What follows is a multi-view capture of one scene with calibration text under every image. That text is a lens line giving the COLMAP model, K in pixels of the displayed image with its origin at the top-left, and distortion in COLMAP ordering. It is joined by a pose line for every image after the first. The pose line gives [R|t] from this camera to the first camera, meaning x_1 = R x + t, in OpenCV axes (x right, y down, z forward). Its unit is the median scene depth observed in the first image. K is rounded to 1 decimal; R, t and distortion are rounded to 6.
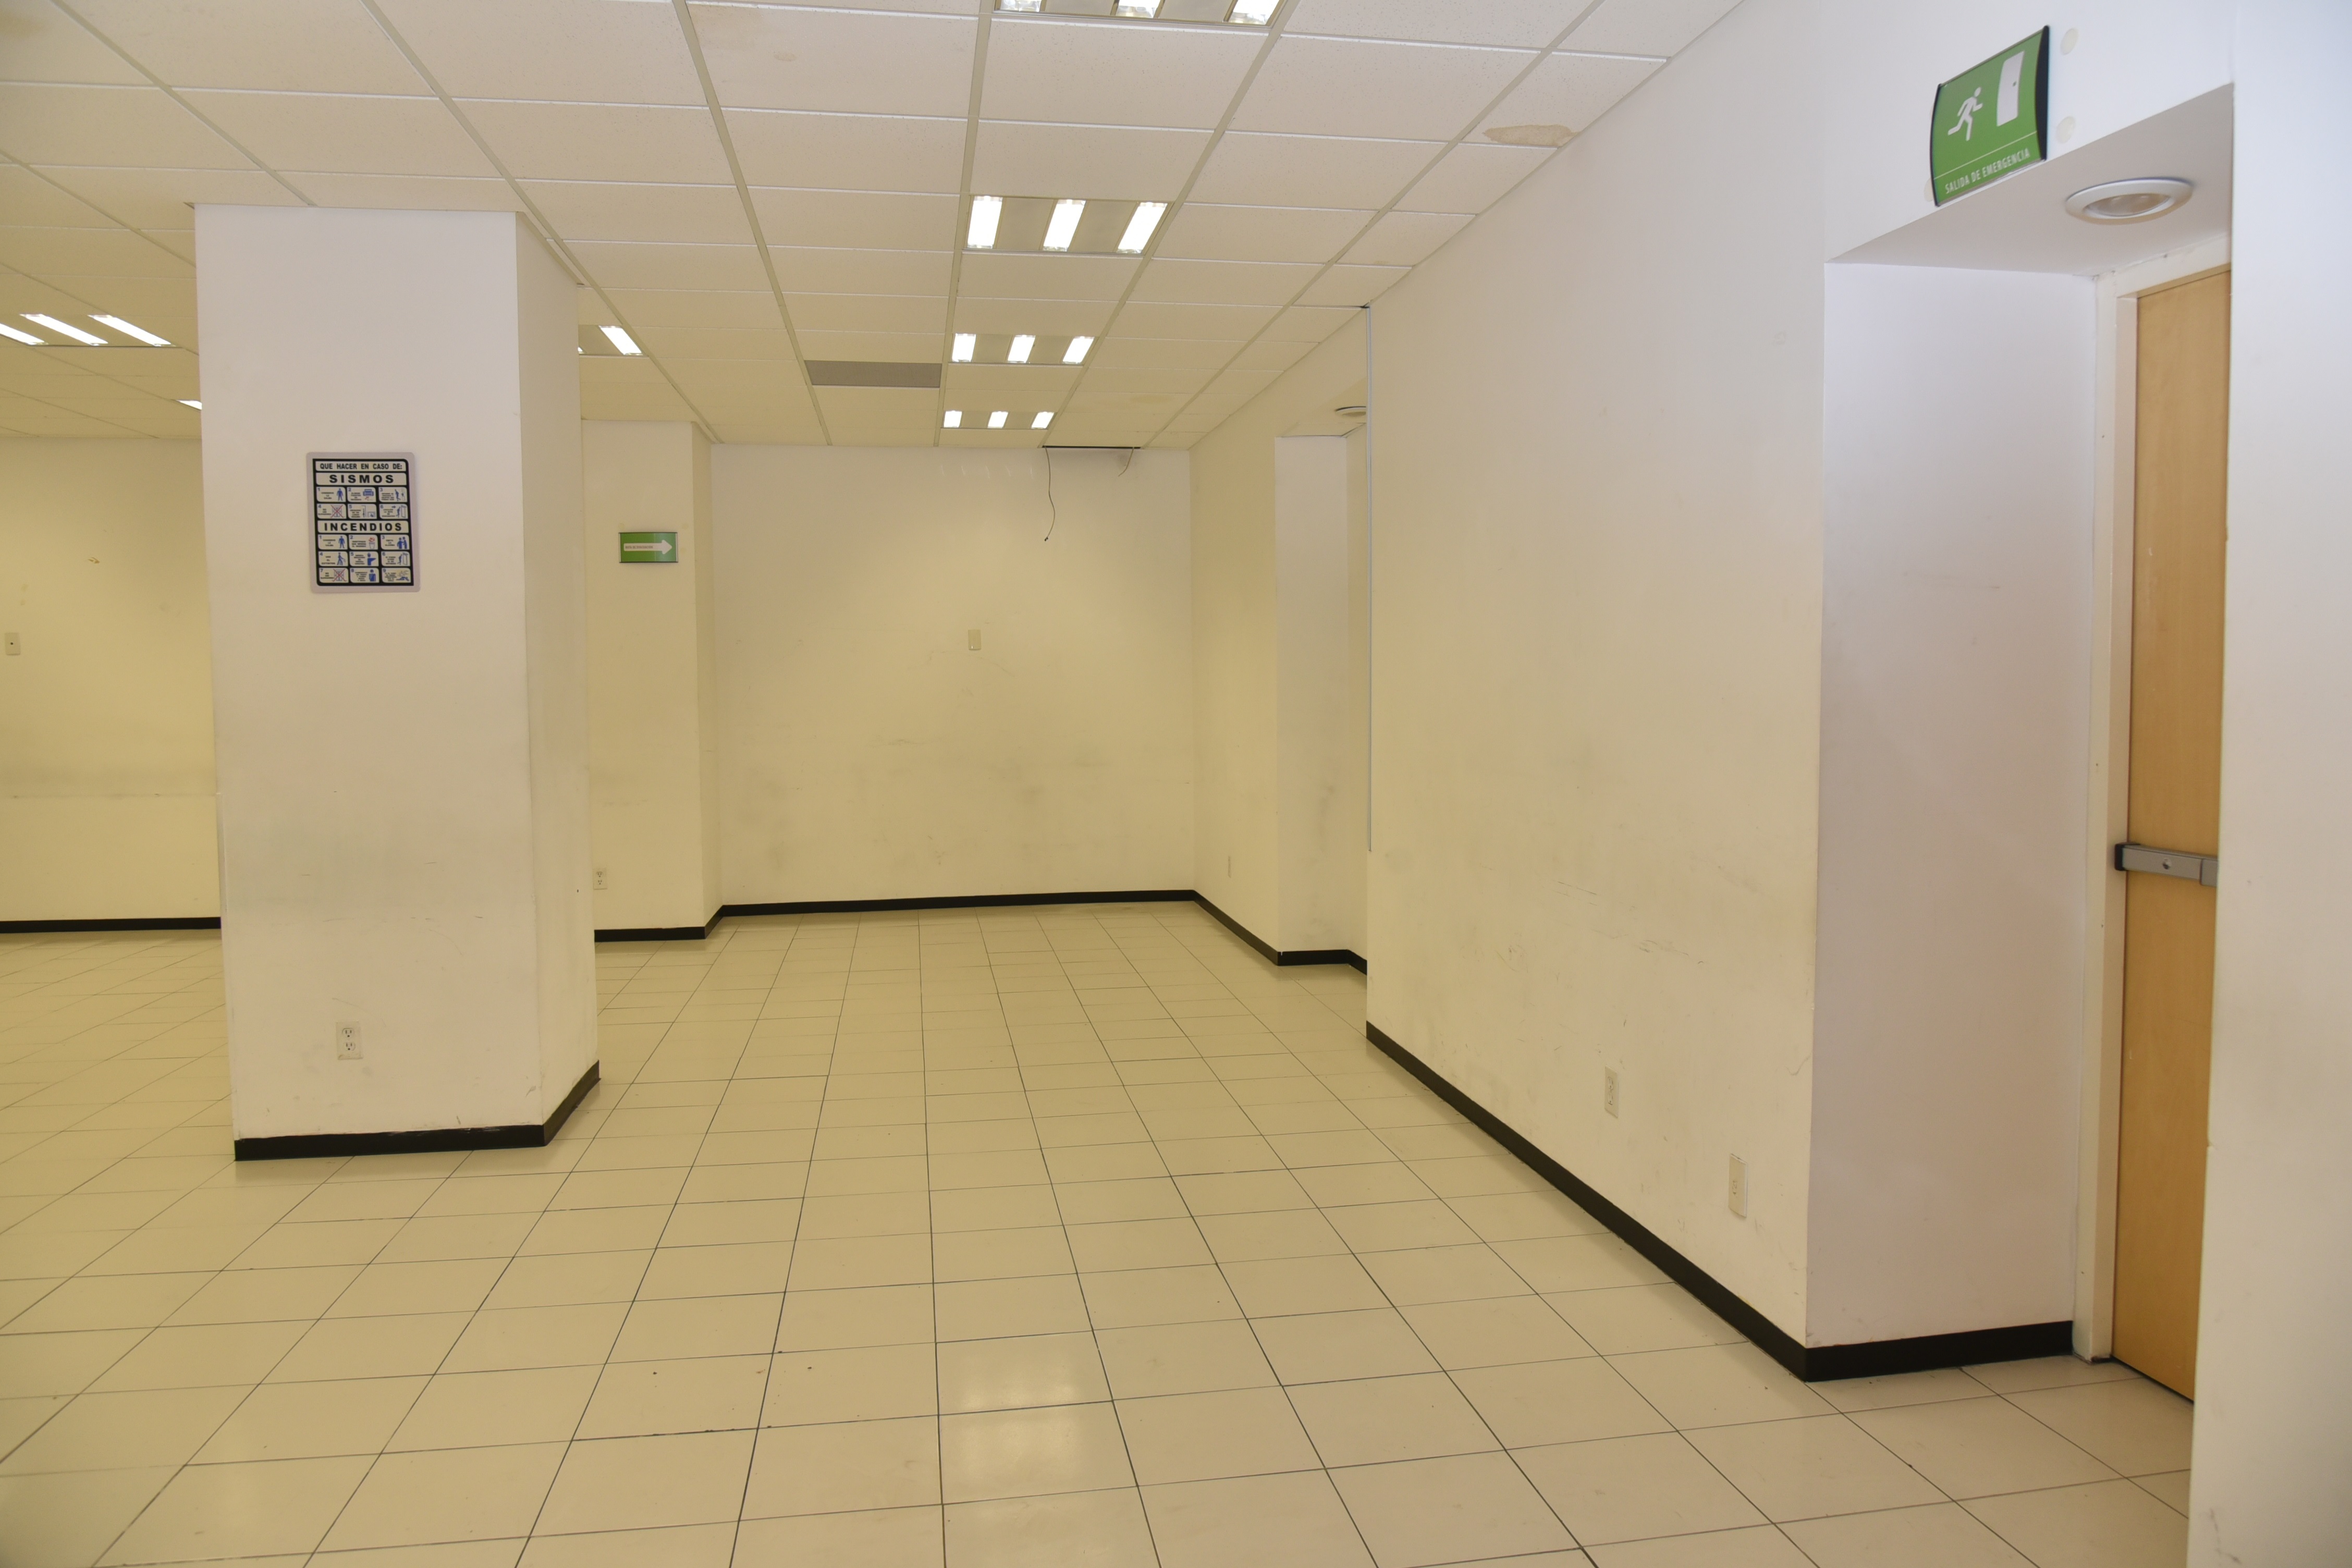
lens RADIAL K [[1588.6, 0, 1168.4], [0, 1588.6, 778.1], [0, 0, 1]] dist [-0.040530, 0.005770]
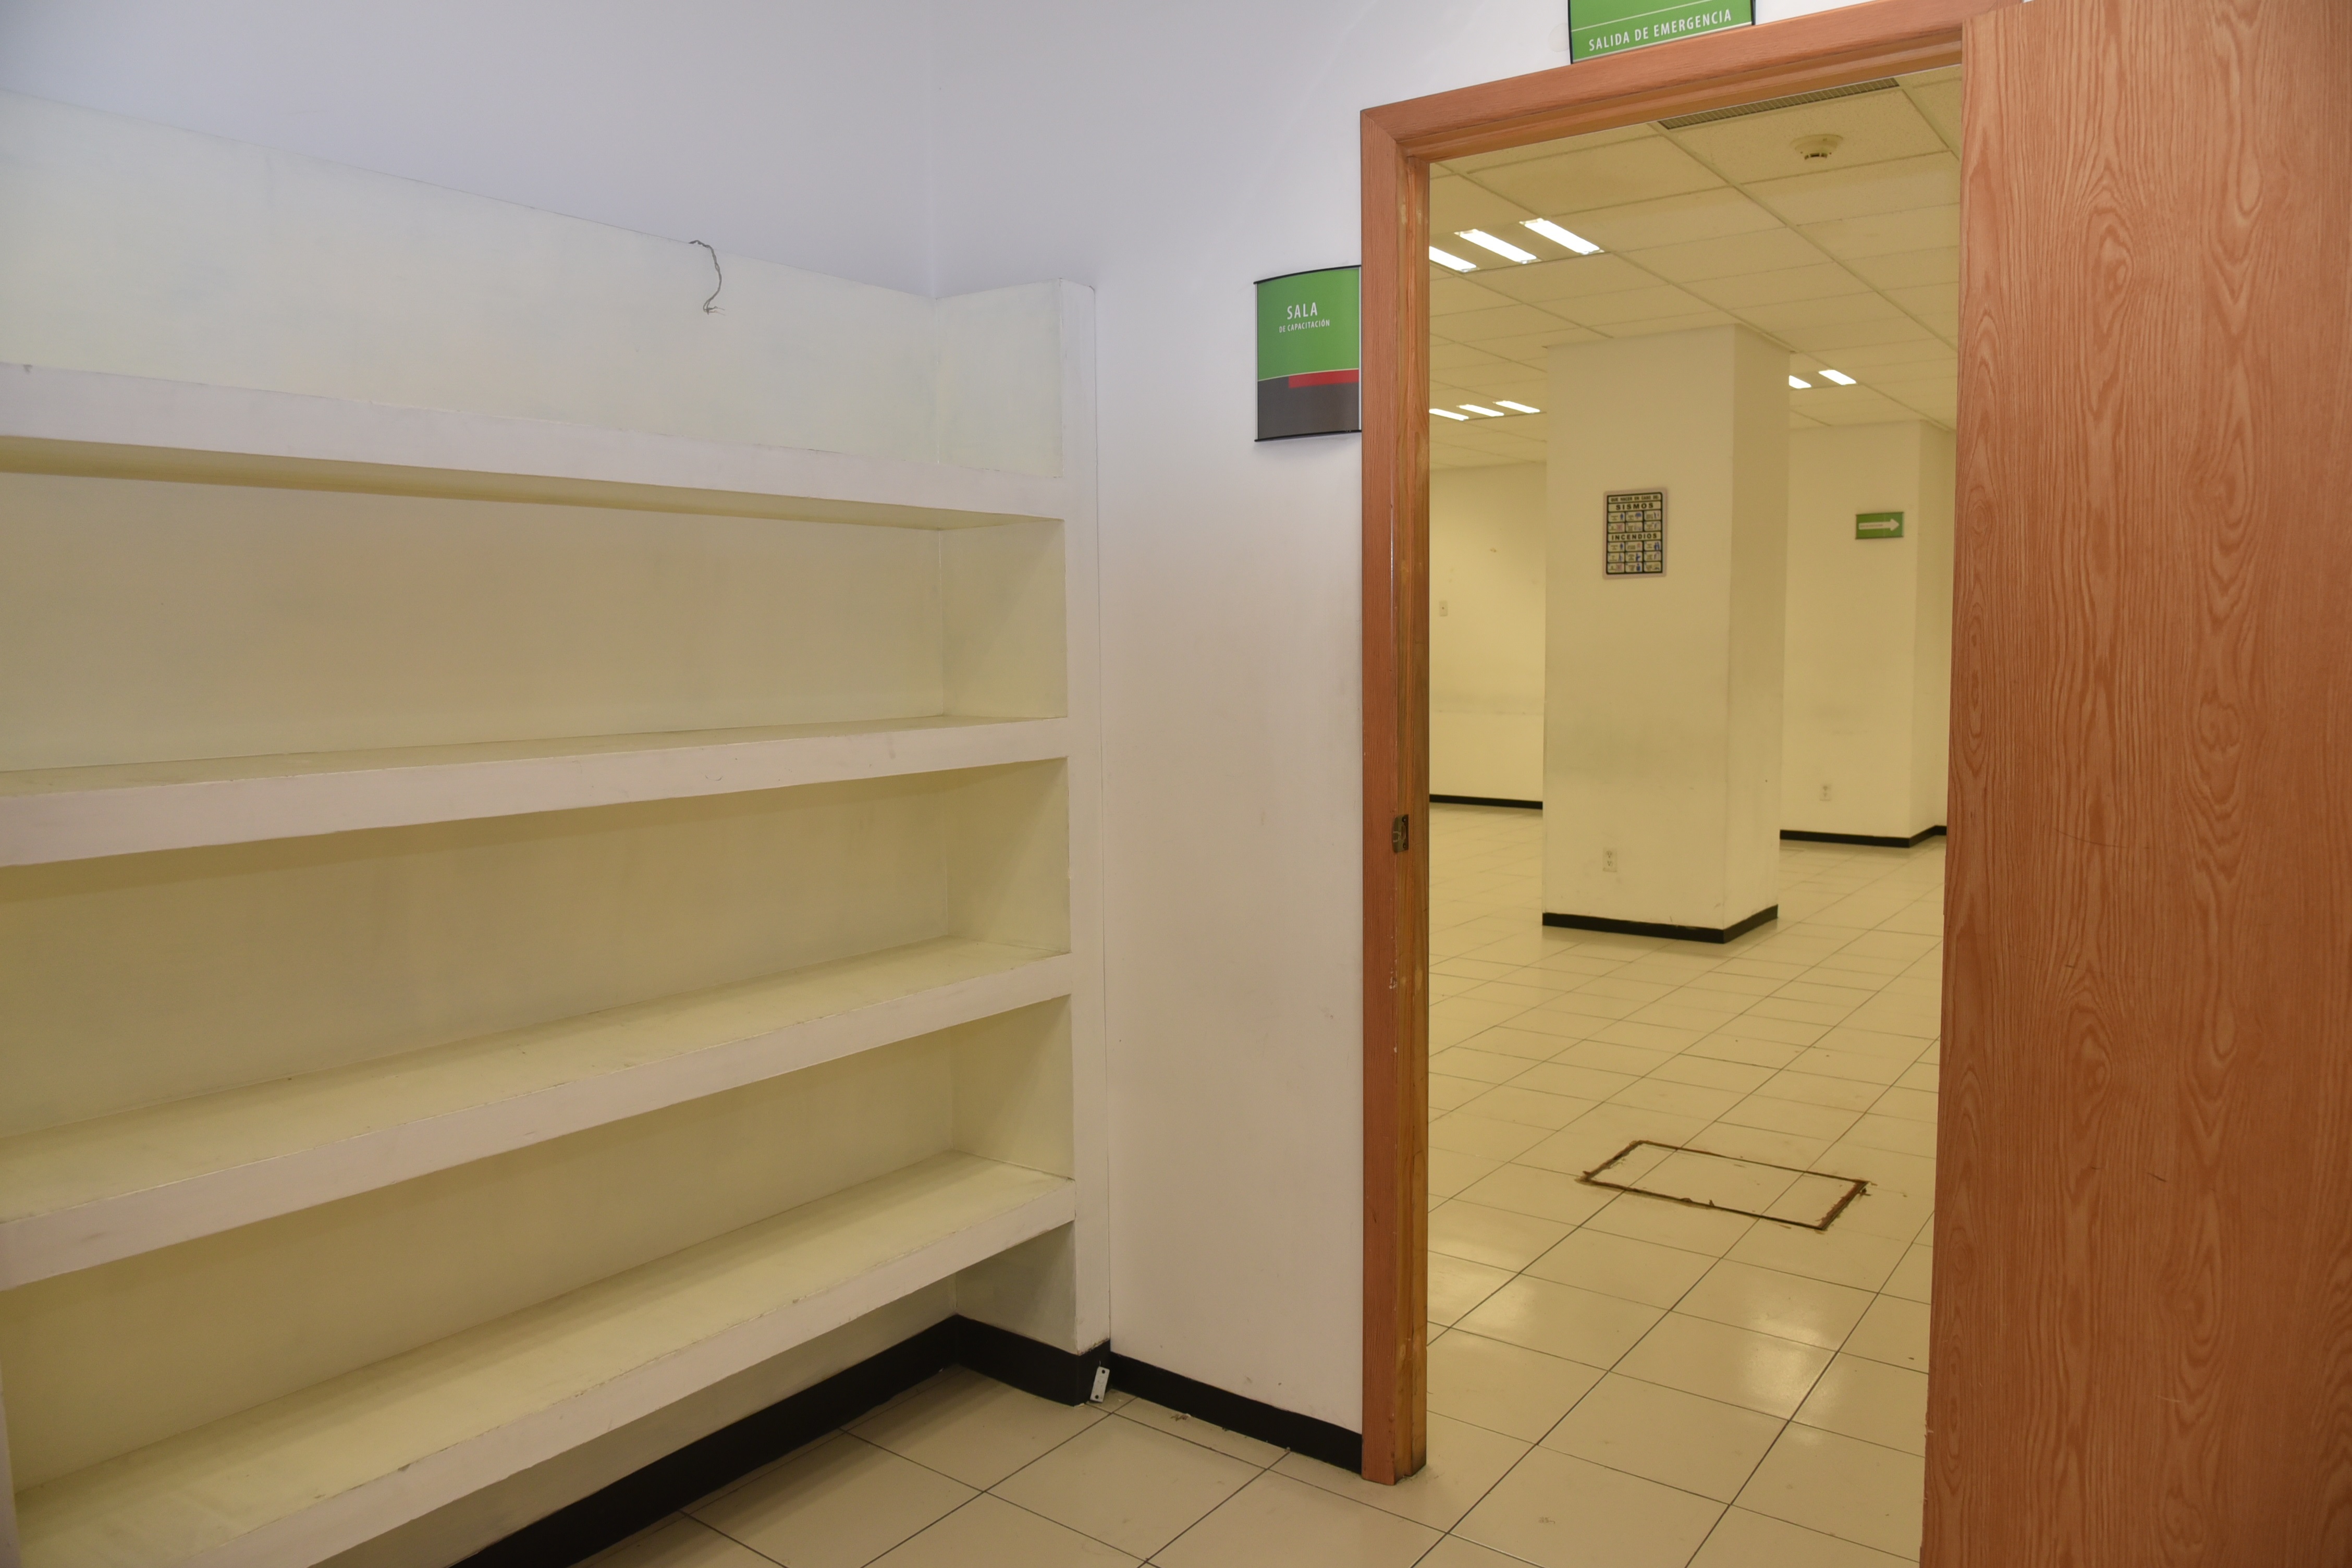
lens RADIAL K [[1588.6, 0, 1177.3], [0, 1588.6, 773.5], [0, 0, 1]] dist [-0.040530, 0.005770]
pose [[0.696104, 0.062716, -0.715197, 0.324136], [-0.043148, 0.998031, 0.045521, 0.026194], [0.716644, -0.000828, 0.697439, -0.446157]]
